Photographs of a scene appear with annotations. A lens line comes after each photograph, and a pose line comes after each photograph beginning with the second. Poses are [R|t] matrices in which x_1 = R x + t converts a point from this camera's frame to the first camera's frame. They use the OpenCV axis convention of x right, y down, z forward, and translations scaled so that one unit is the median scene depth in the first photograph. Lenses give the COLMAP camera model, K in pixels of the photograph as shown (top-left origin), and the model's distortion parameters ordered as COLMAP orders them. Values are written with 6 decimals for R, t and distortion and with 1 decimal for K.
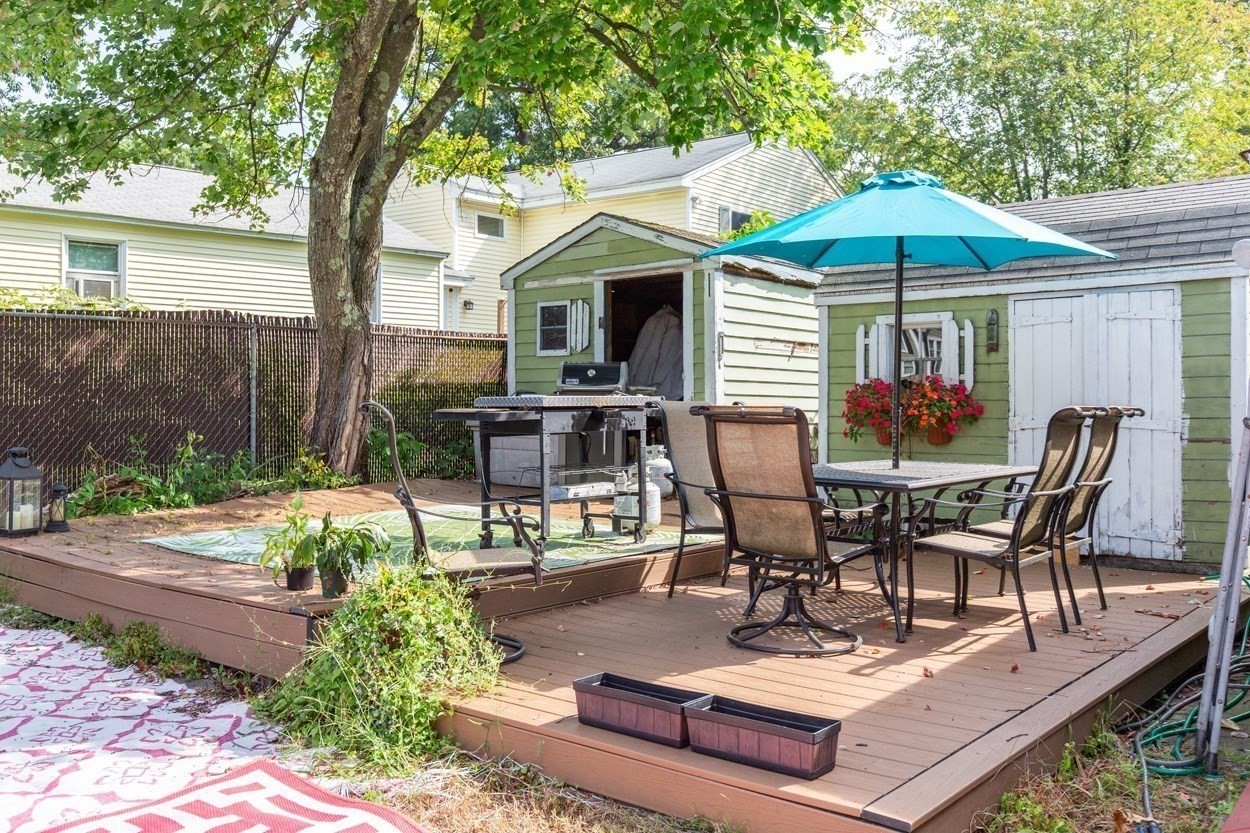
lens RADIAL K [[1135.5, 0, 621.6], [0, 1135.5, 417.0], [0, 0, 1]] dist [0.018567, 0.000000]
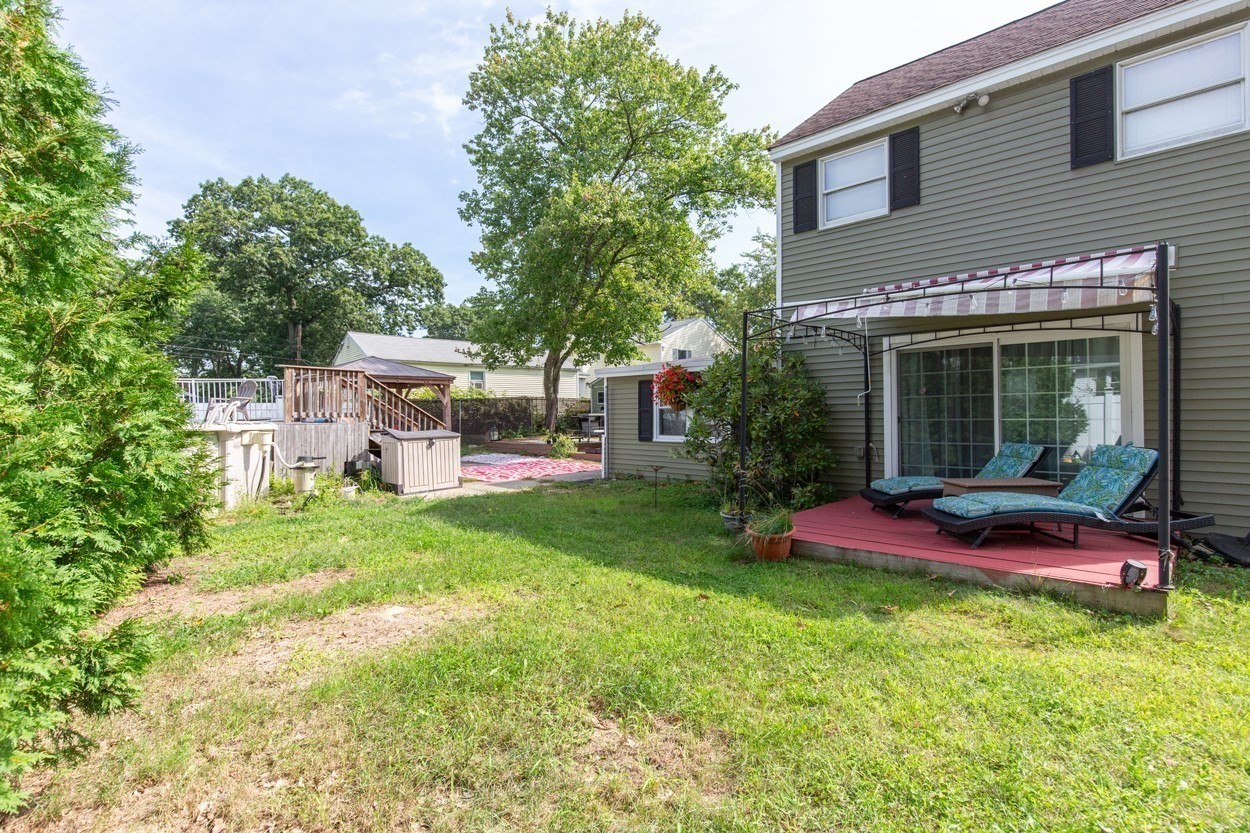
lens RADIAL K [[563.6, 0, 628.5], [0, 563.6, 417.4], [0, 0, 1]] dist [0.001761, 0.000168]
pose [[0.996371, -0.012951, -0.084125, 0.237997], [0.011766, 0.999825, -0.014563, 0.026956], [0.084299, 0.013520, 0.996349, -1.156474]]
